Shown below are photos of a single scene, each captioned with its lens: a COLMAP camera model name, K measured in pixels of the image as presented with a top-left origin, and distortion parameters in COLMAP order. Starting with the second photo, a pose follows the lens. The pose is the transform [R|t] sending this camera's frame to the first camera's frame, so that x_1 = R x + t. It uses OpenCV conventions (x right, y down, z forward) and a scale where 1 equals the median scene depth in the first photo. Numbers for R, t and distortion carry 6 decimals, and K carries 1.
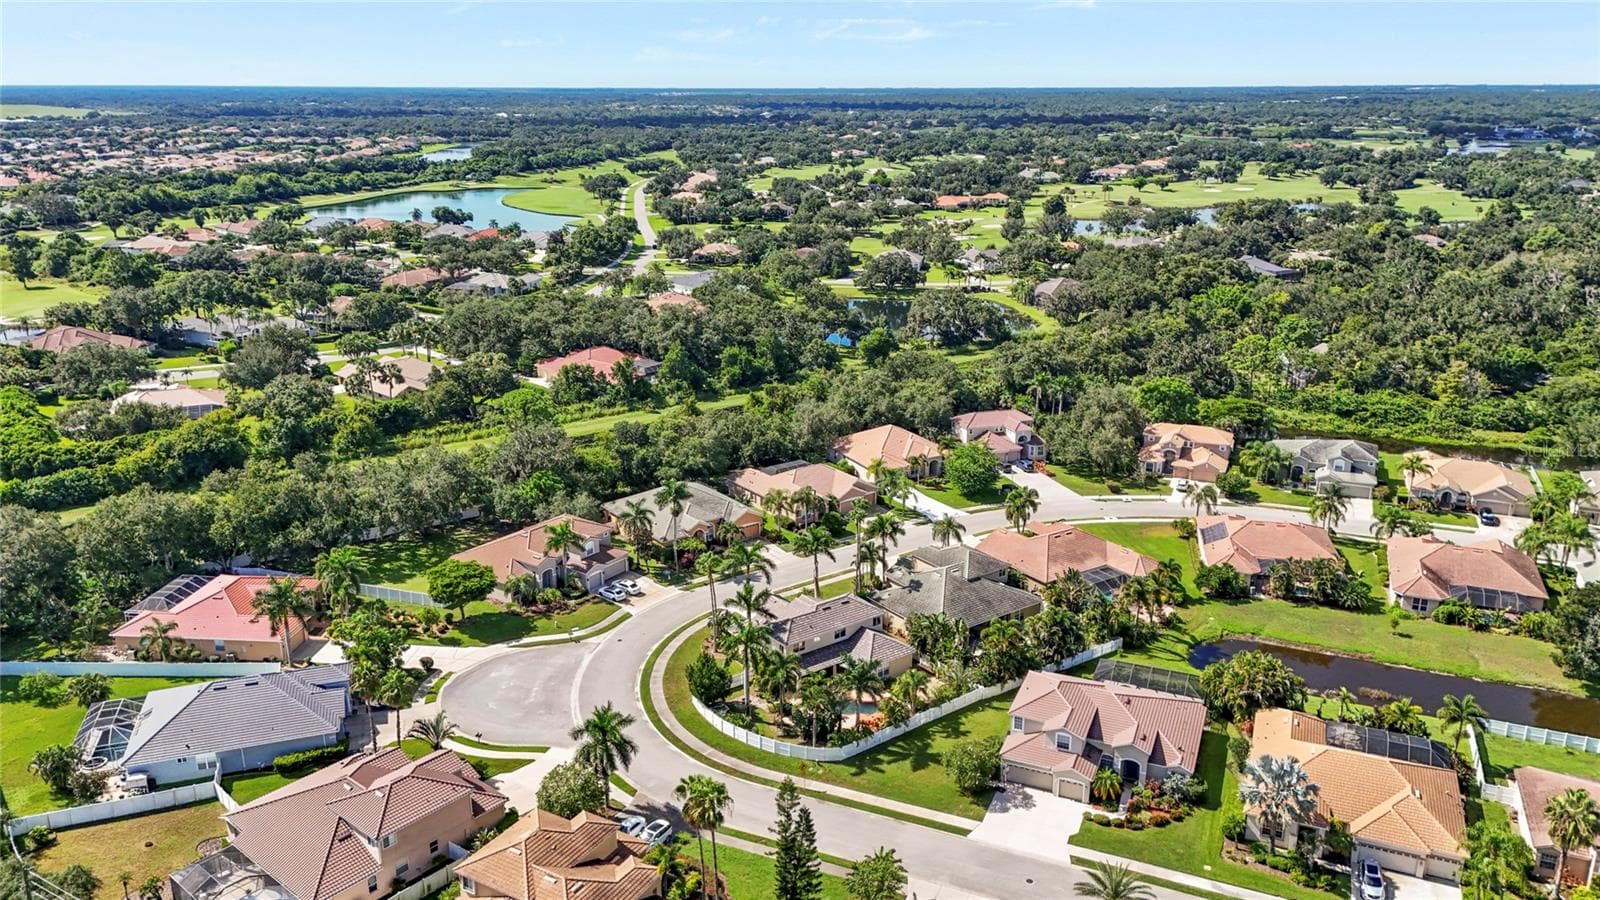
lens RADIAL K [[1160.8, 0, 800.0], [0, 1160.8, 450.0], [0, 0, 1]] dist [0.082769, -0.068543]
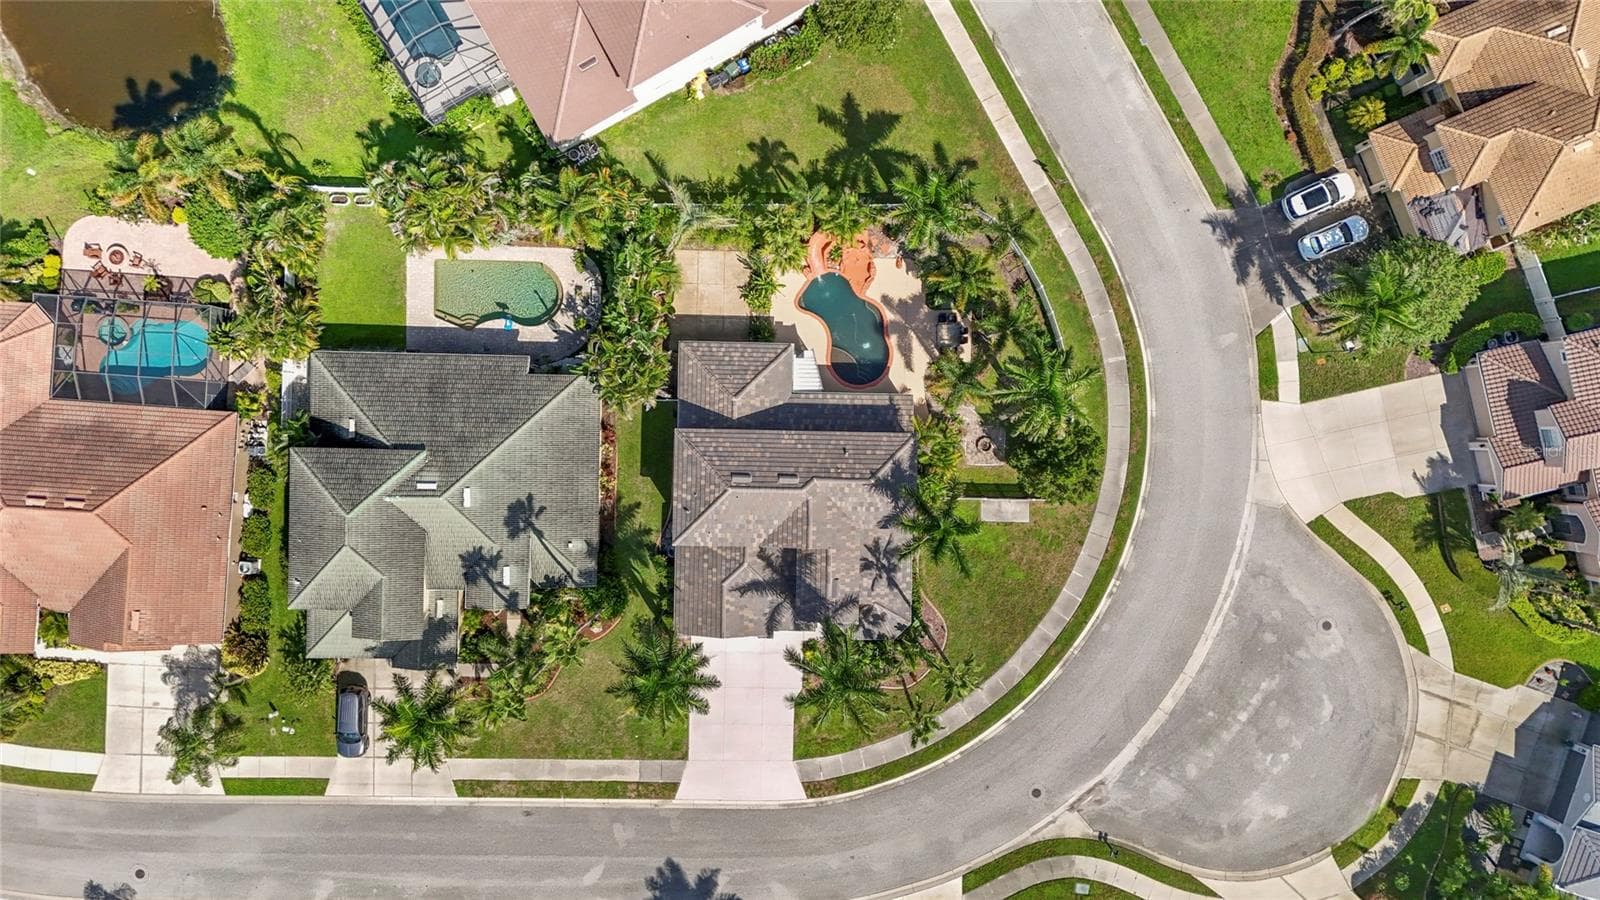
lens RADIAL K [[1160.8, 0, 800.0], [0, 1160.8, 450.0], [0, 0, 1]] dist [0.082769, -0.068543]
pose [[-0.794305, -0.607368, -0.013562, 0.027693], [0.173483, -0.248158, 0.953059, -0.305902], [-0.582223, 0.754667, 0.302482, 0.733506]]
